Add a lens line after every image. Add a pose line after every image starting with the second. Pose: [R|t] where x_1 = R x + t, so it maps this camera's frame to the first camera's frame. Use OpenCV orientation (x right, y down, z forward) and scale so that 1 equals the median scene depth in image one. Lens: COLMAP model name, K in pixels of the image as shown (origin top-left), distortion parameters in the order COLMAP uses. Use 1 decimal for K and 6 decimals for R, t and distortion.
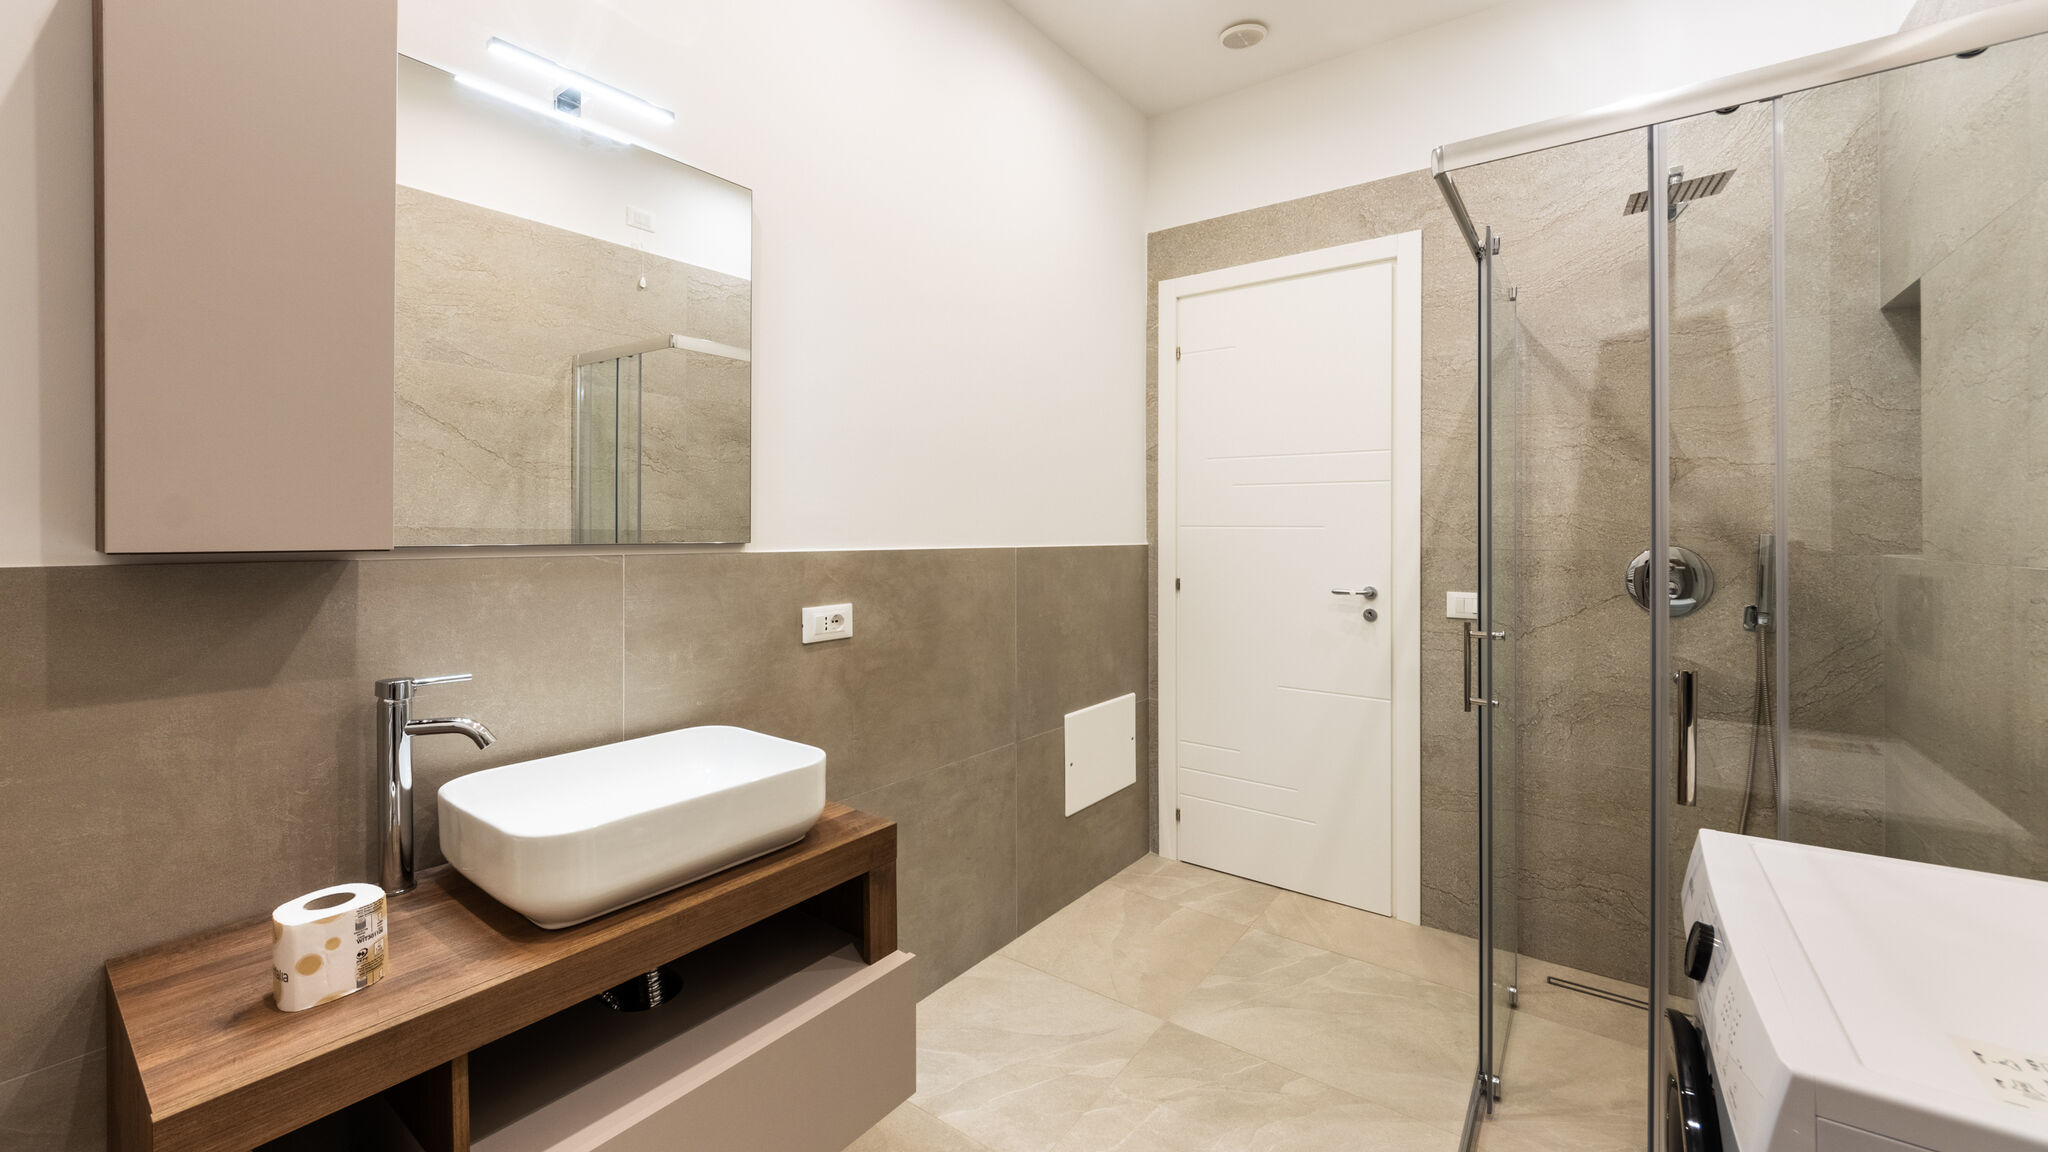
lens RADIAL K [[800.3, 0, 1023.1], [0, 800.3, 529.2], [0, 0, 1]] dist [-0.000716, -0.005582]
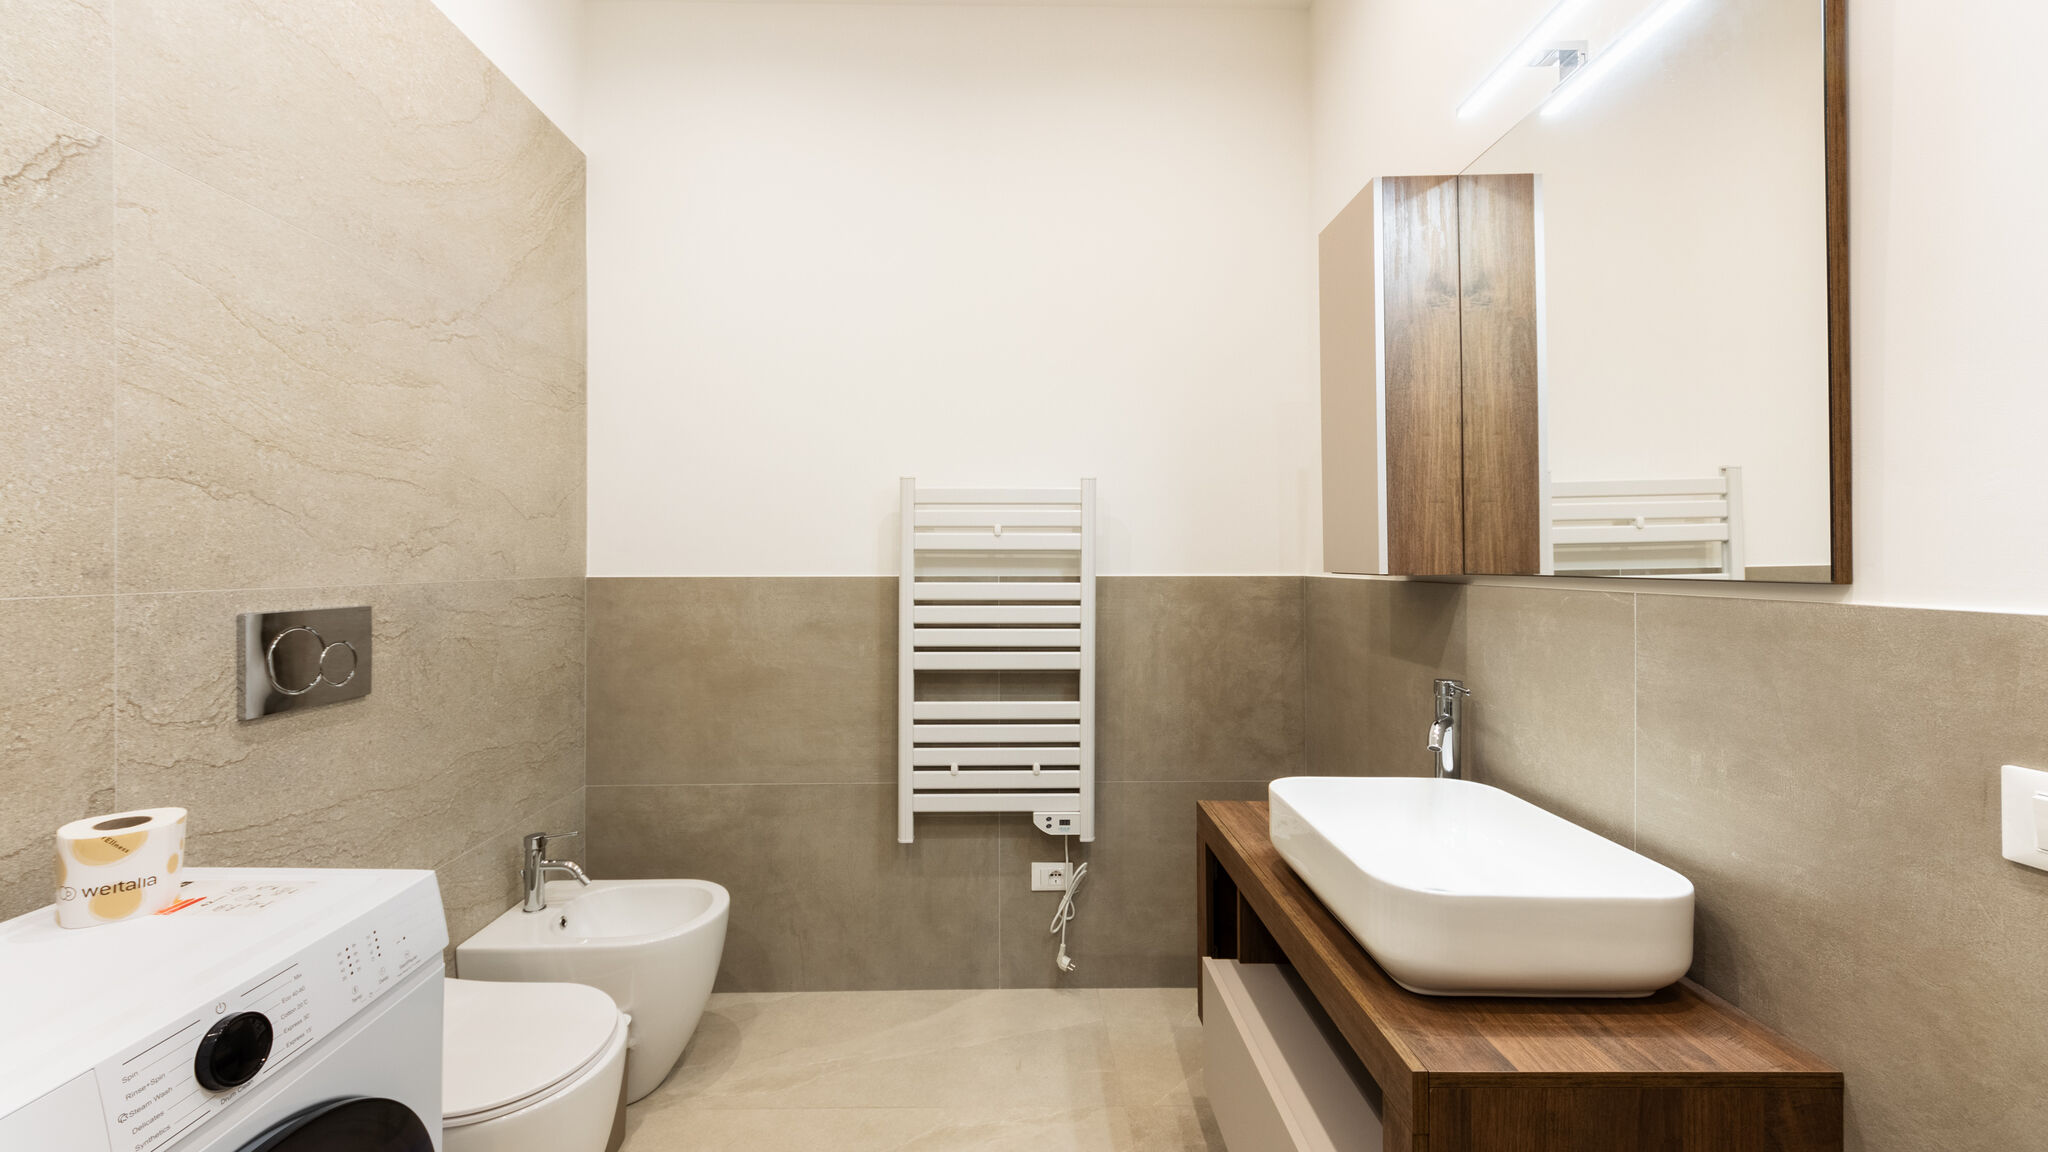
lens RADIAL K [[792.4, 0, 1006.3], [0, 792.4, 552.2], [0, 0, 1]] dist [-0.001496, -0.000675]
pose [[-0.805656, -0.011263, -0.592276, 0.246893], [-0.002778, 0.999880, -0.015236, 0.004301], [0.592377, -0.010630, -0.805591, 0.771491]]
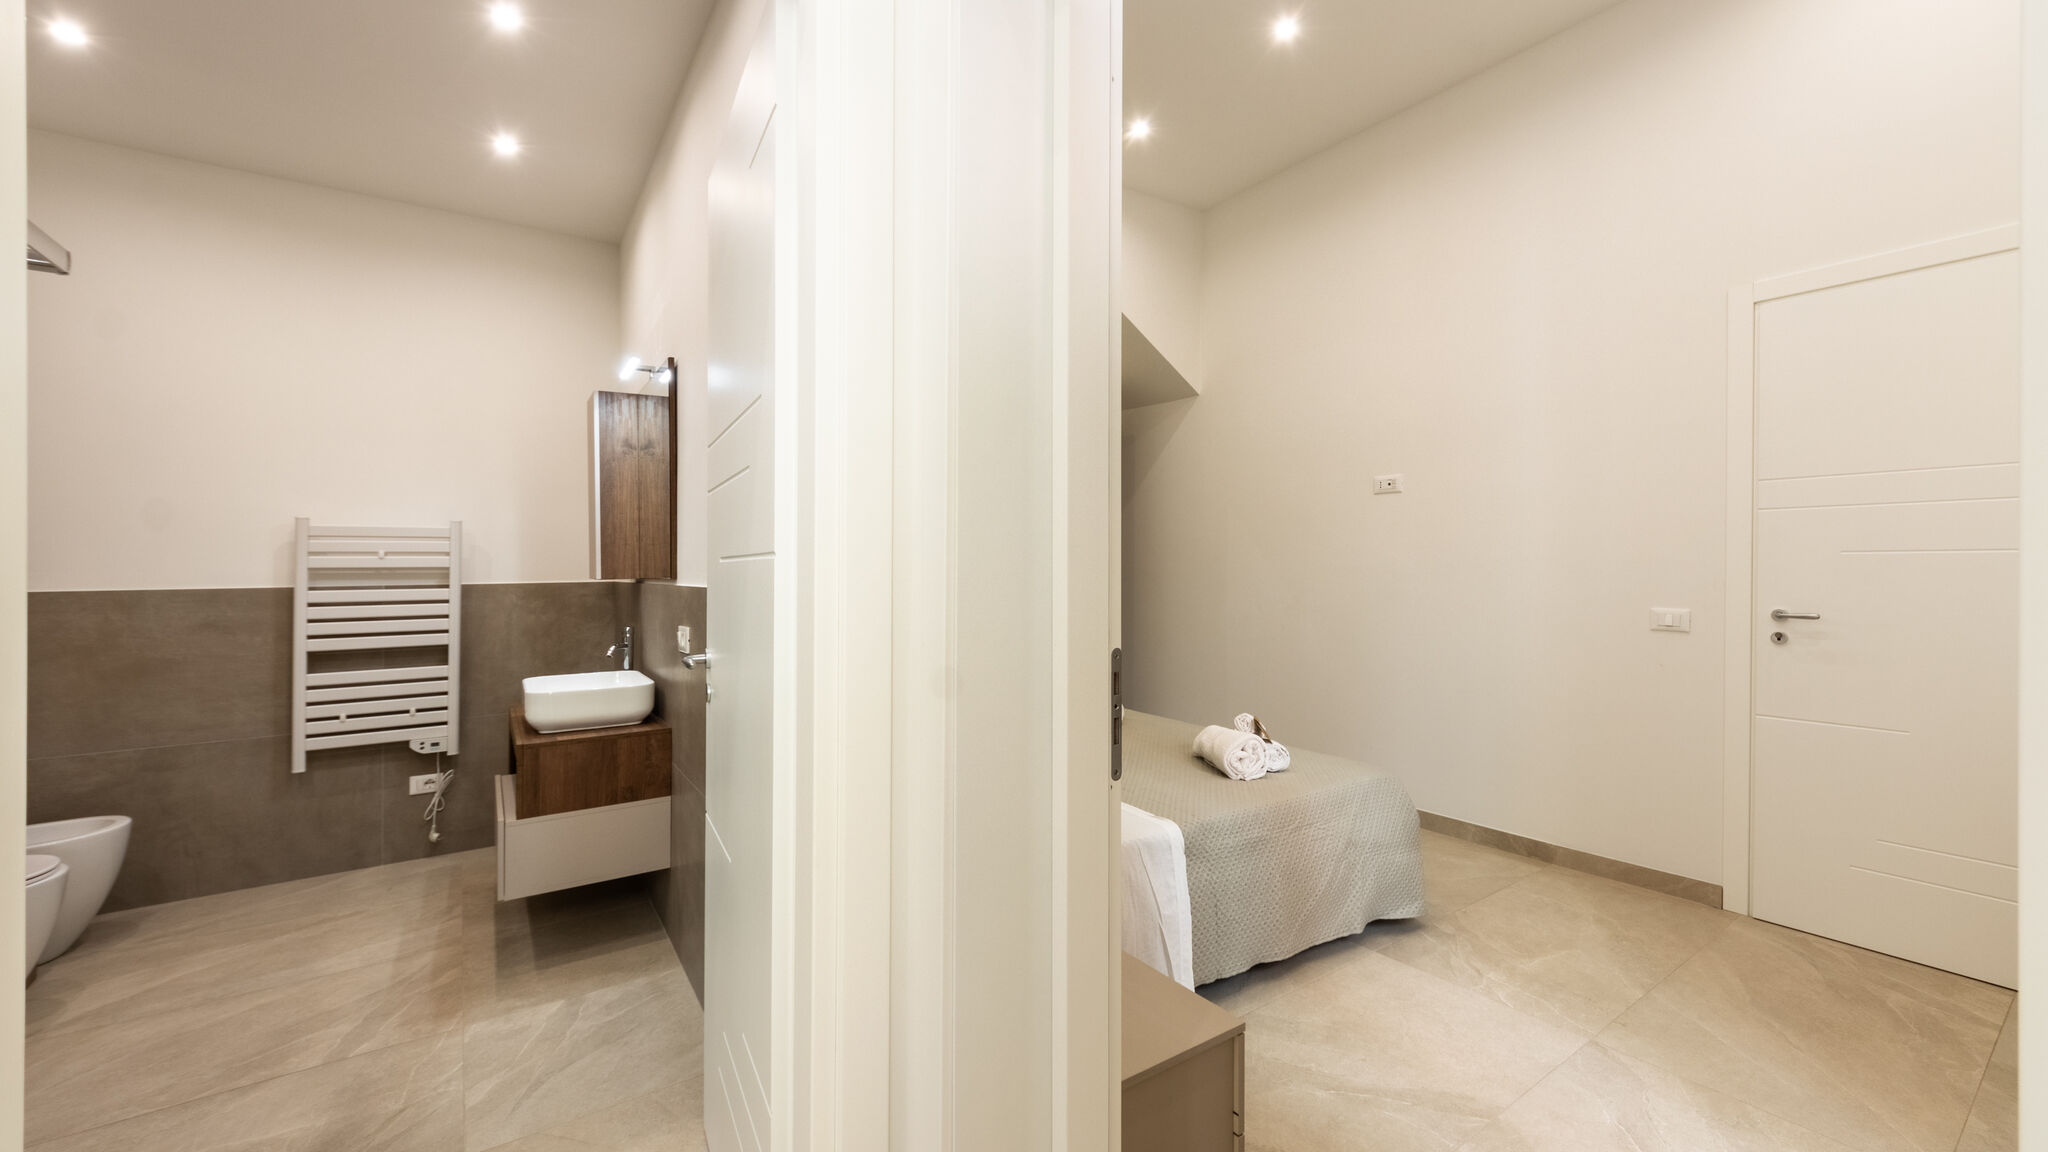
lens RADIAL K [[792.4, 0, 1006.3], [0, 792.4, 552.2], [0, 0, 1]] dist [-0.001496, -0.000675]
pose [[-0.336811, -0.023225, -0.941286, 0.650541], [0.009725, 0.999557, -0.028143, 0.009920], [0.941522, -0.018633, -0.336436, 1.530368]]
